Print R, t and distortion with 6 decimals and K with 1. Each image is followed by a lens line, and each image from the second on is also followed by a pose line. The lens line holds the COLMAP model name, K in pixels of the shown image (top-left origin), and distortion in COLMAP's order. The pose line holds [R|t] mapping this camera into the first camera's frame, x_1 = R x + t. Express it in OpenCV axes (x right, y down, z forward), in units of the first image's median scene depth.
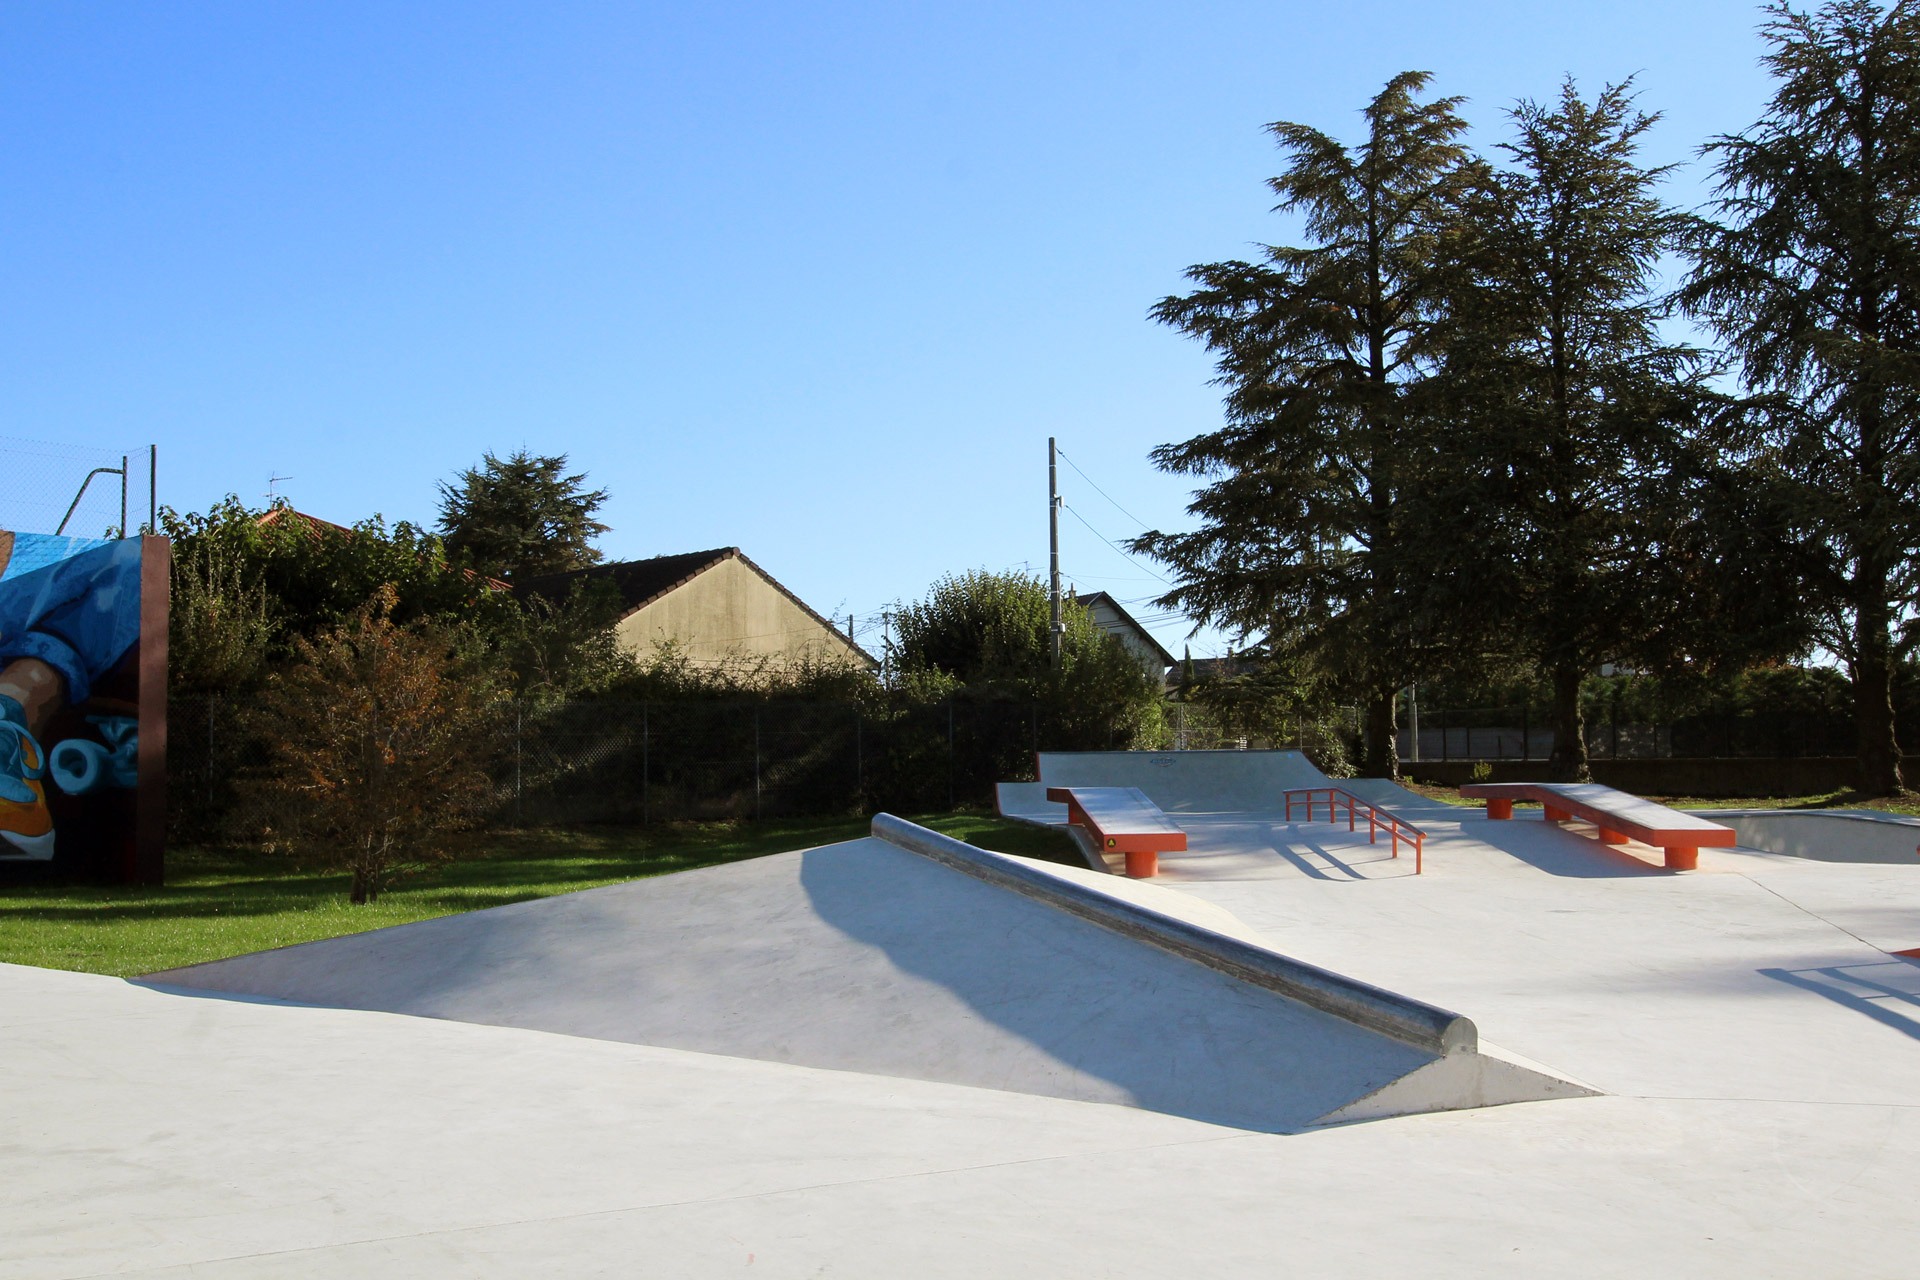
lens RADIAL K [[1869.0, 0, 921.3], [0, 1869.0, 642.0], [0, 0, 1]] dist [-0.009617, 0.100021]
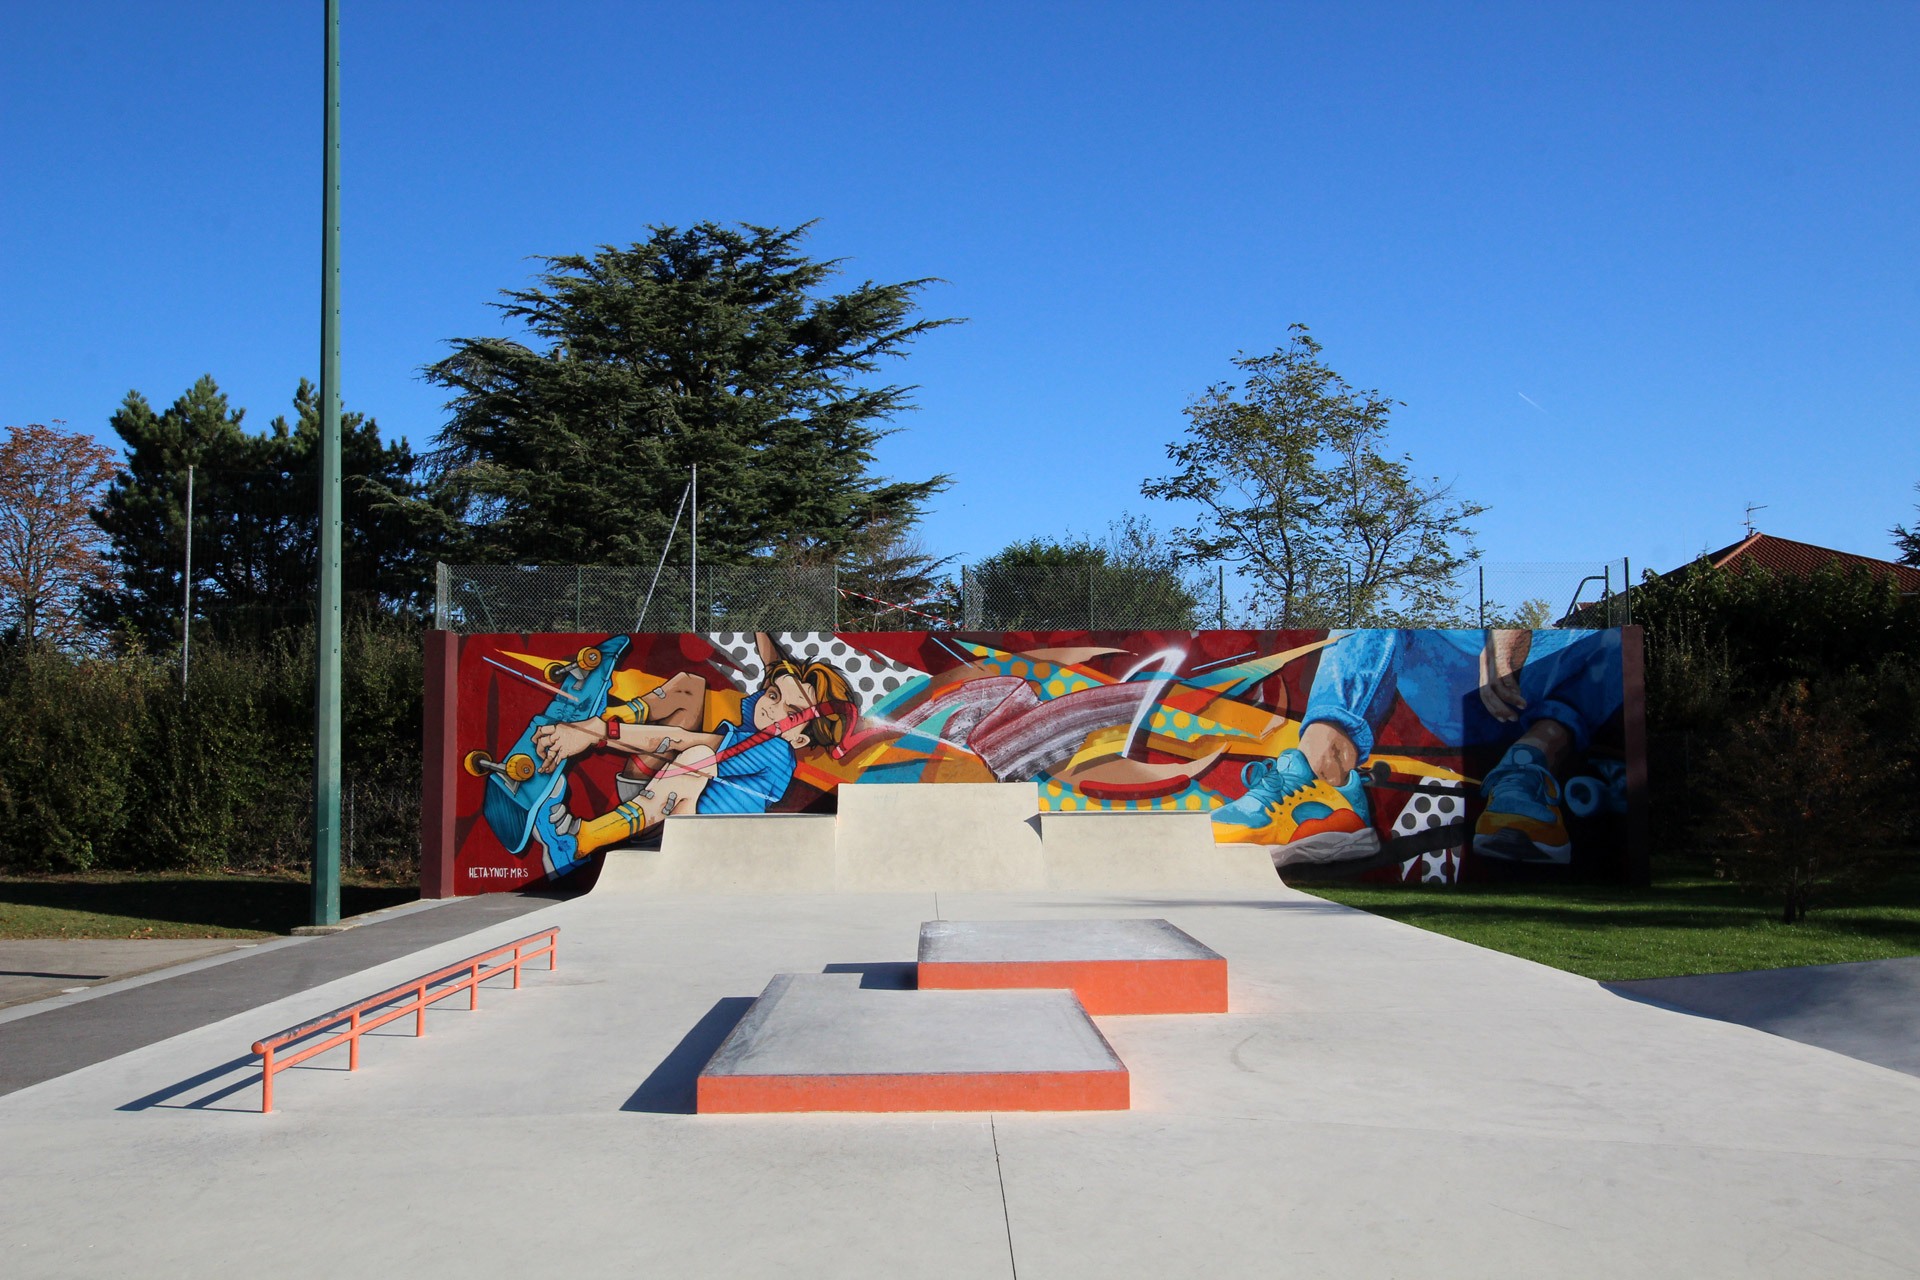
lens RADIAL K [[1869.0, 0, 921.3], [0, 1869.0, 642.0], [0, 0, 1]] dist [-0.009617, 0.100021]
pose [[0.711648, -0.028417, -0.701961, 0.168641], [0.054860, 0.998378, 0.015200, -0.094243], [0.700391, -0.049327, 0.712053, -0.308782]]
